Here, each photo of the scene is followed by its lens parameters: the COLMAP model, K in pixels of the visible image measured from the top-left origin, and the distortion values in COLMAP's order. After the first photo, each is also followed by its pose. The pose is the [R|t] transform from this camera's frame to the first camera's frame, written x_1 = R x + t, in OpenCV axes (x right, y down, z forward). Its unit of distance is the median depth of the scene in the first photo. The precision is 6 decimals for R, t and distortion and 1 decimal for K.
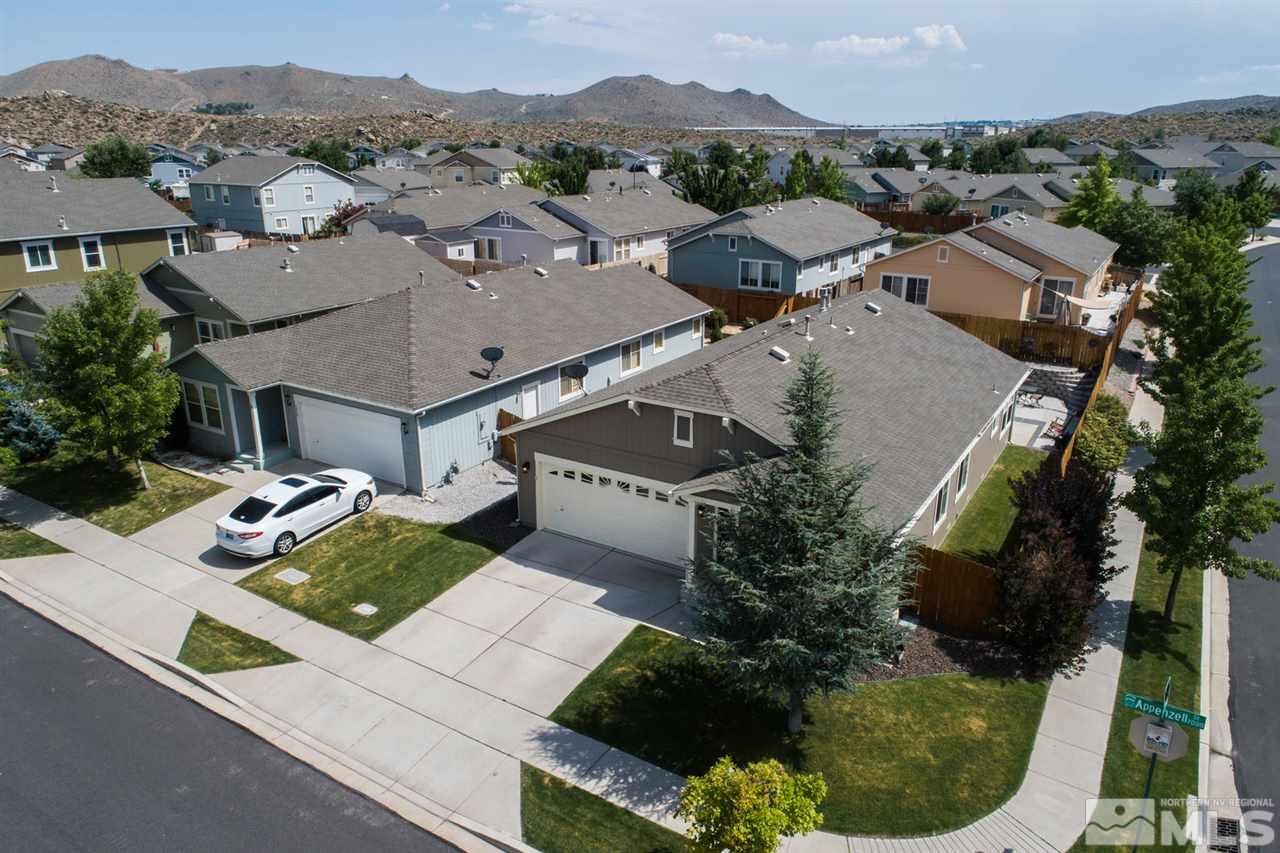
lens RADIAL K [[857.7, 0, 633.3], [0, 857.7, 431.9], [0, 0, 1]] dist [0.006137, 0.002945]
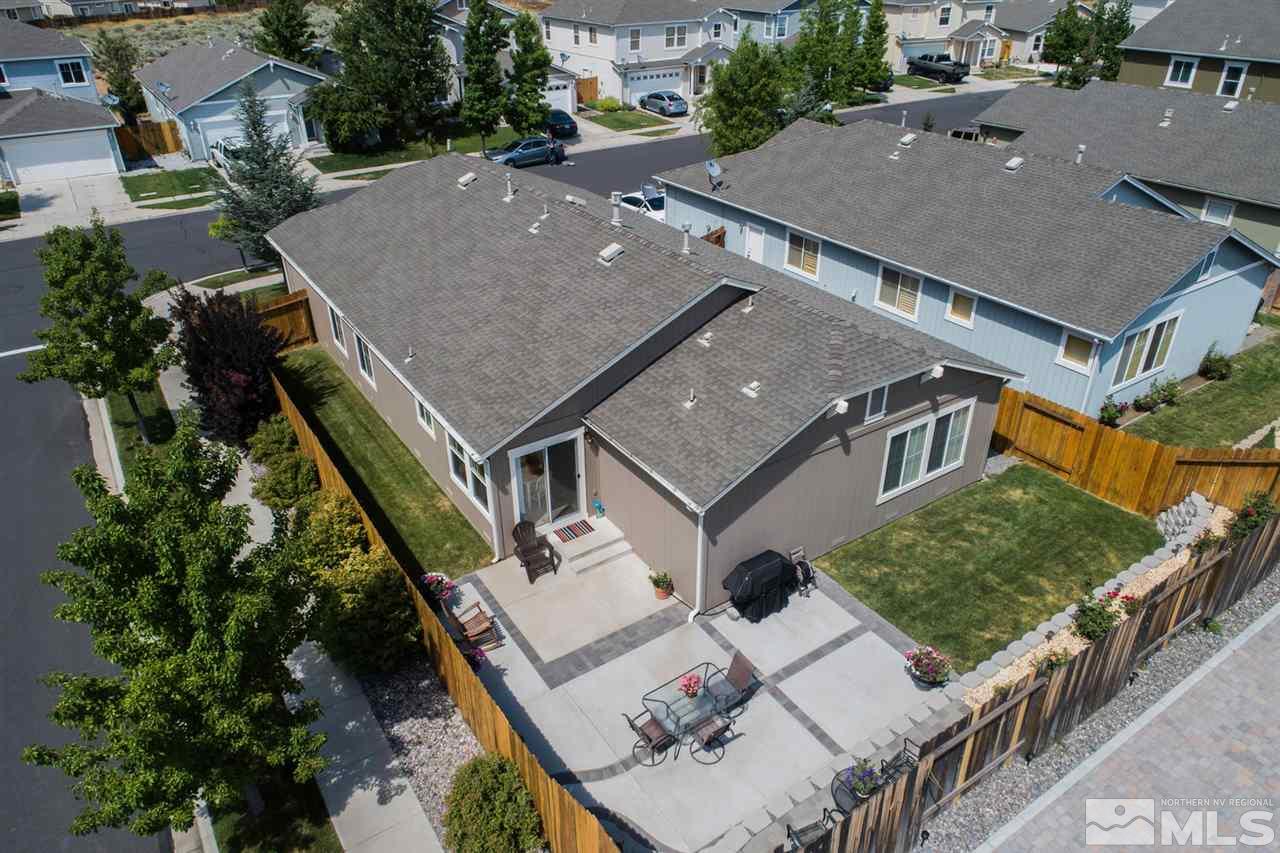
lens RADIAL K [[857.7, 0, 636.8], [0, 857.7, 426.5], [0, 0, 1]] dist [0.006137, 0.002945]
pose [[-0.409271, 0.452348, -0.792388, 0.586182], [-0.291110, 0.758326, 0.583263, -0.296186], [0.864726, 0.469385, -0.178678, 0.825855]]
